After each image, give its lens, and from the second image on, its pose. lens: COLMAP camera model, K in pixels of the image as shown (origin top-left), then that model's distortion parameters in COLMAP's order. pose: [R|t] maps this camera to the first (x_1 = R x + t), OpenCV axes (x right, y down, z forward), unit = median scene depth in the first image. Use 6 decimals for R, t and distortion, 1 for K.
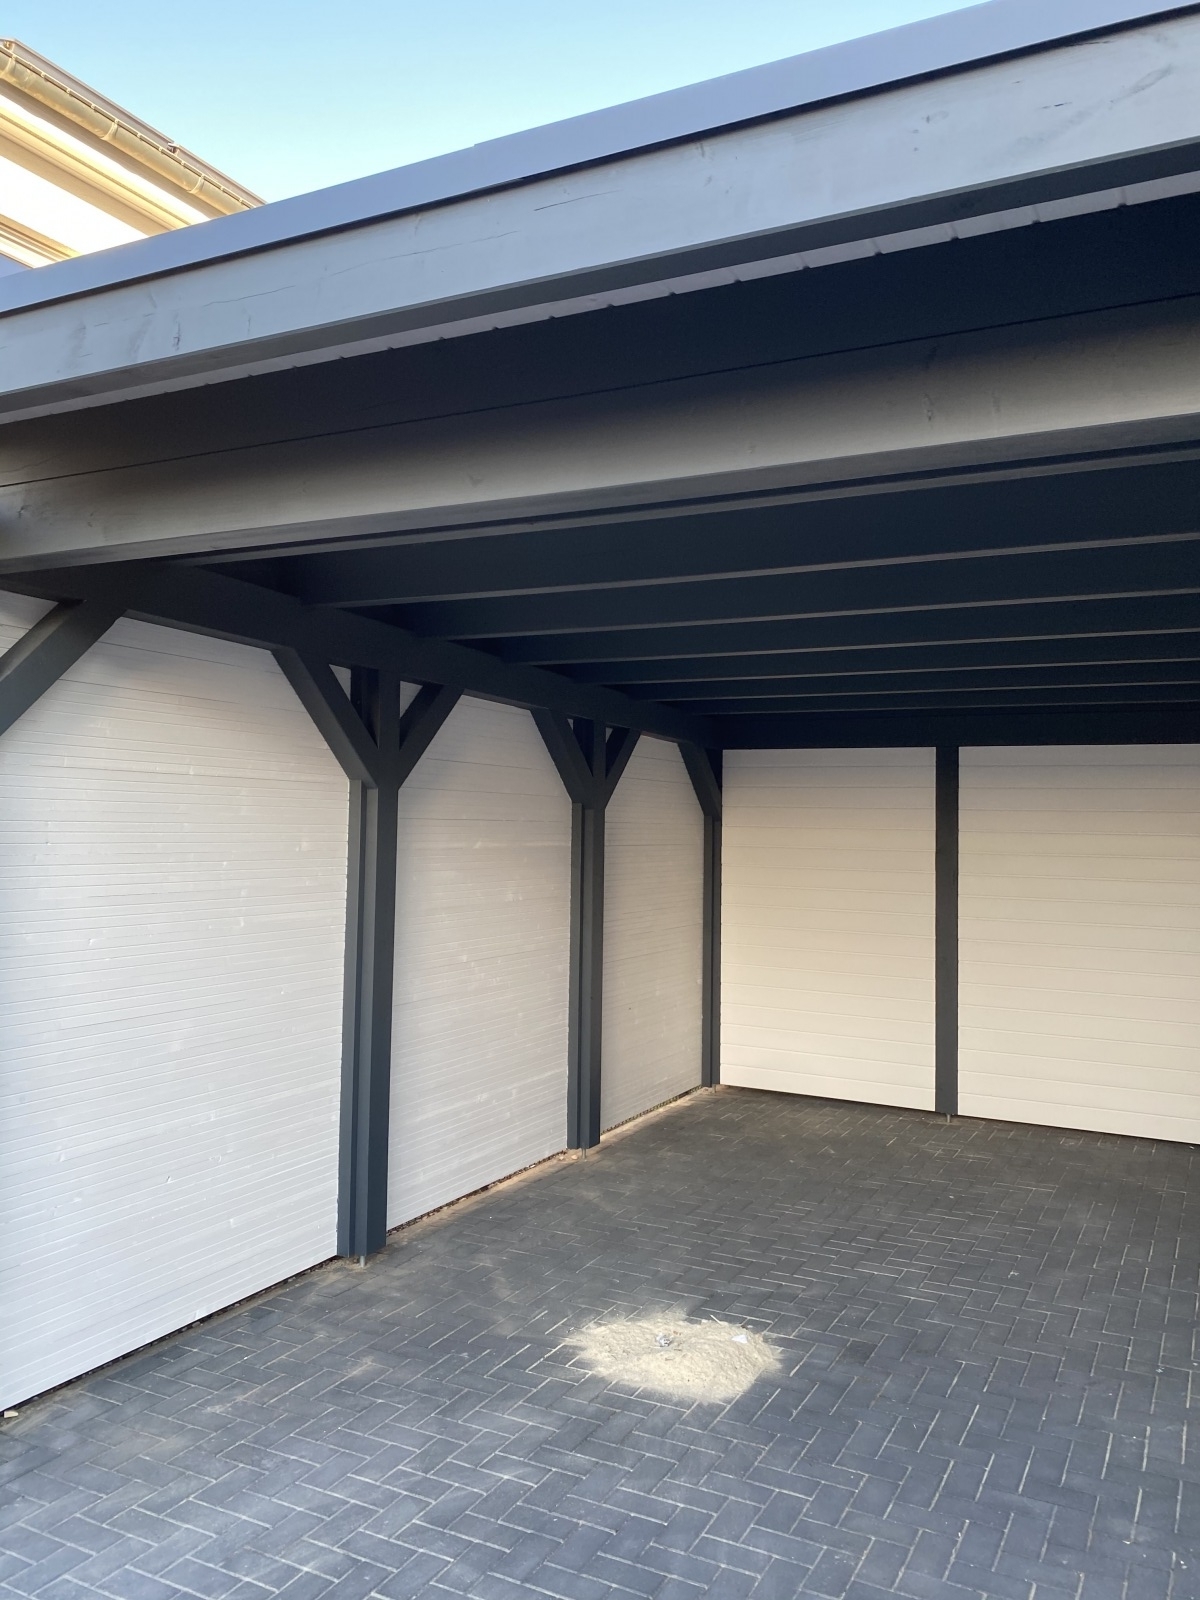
lens RADIAL K [[1240.2, 0, 608.7], [0, 1240.2, 775.4], [0, 0, 1]] dist [0.016615, -0.002550]
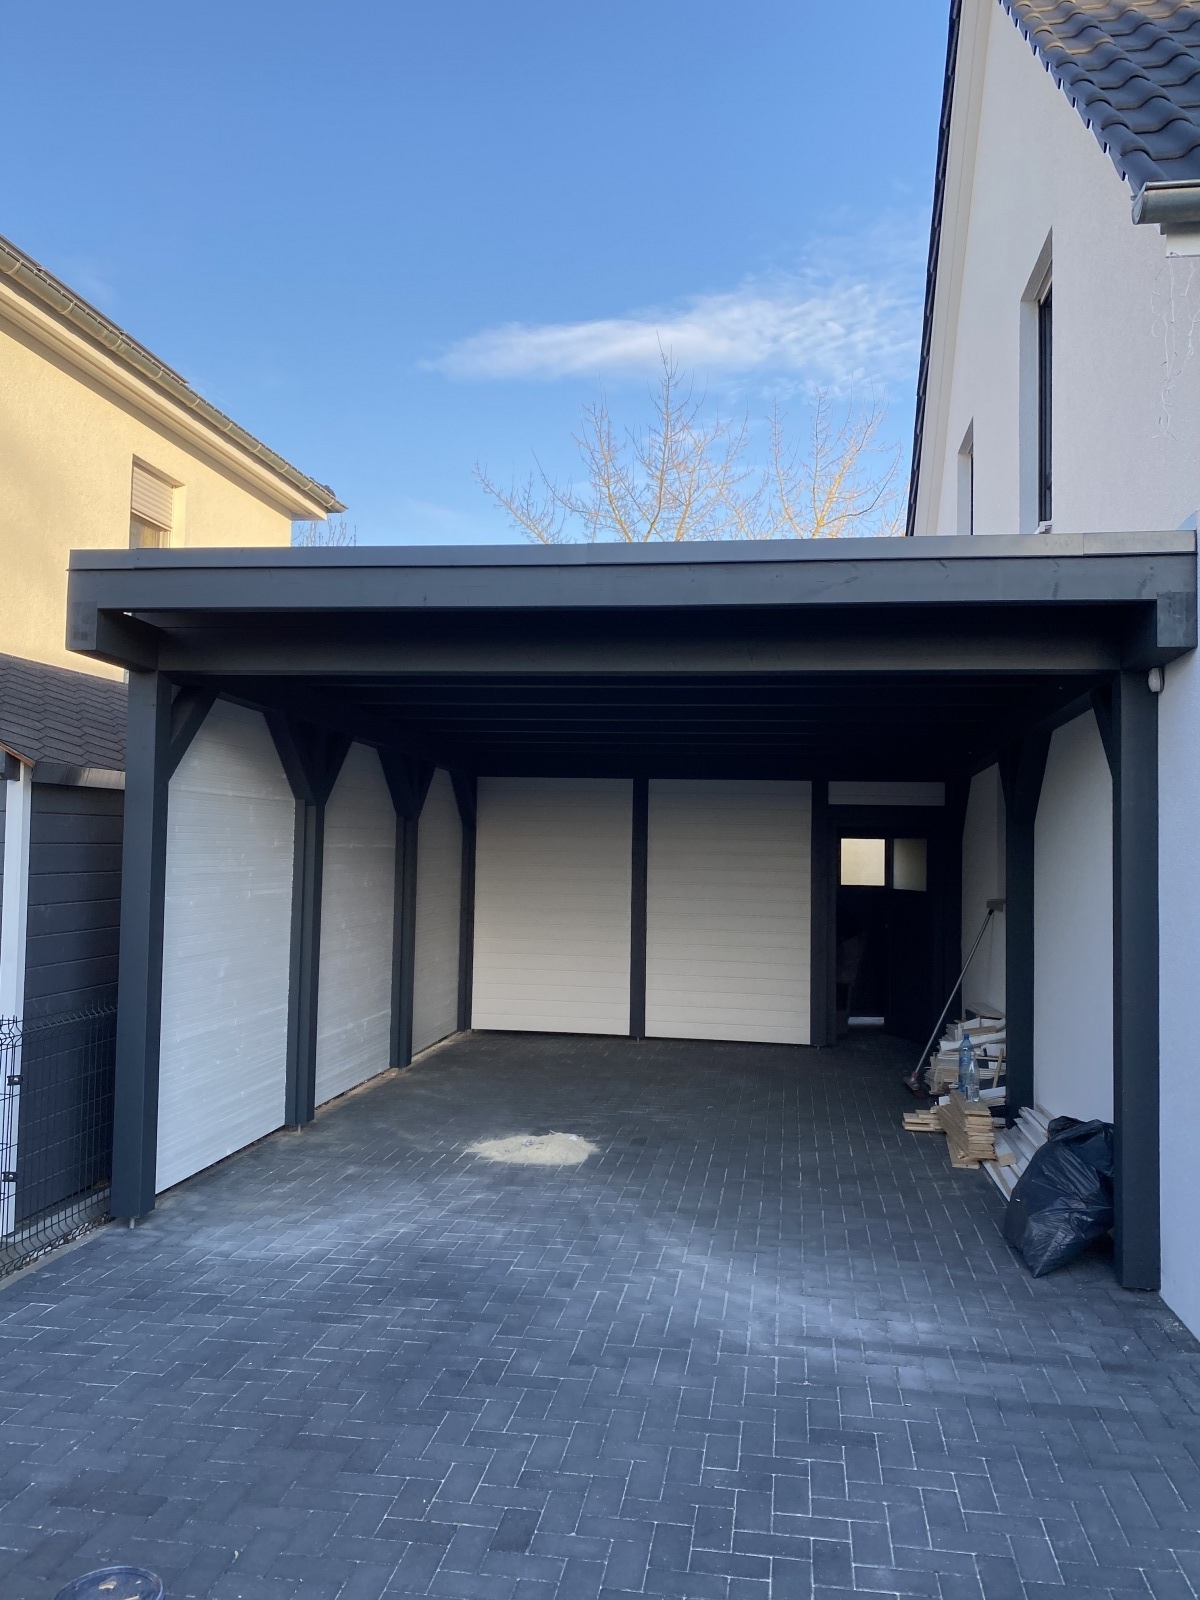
lens RADIAL K [[1240.2, 0, 600.2], [0, 1240.2, 798.5], [0, 0, 1]] dist [0.016615, -0.002550]
pose [[0.948288, 0.011177, 0.317215, -0.334770], [-0.012674, 0.999916, 0.002656, -0.006041], [-0.317159, -0.006539, 0.948350, -0.499132]]
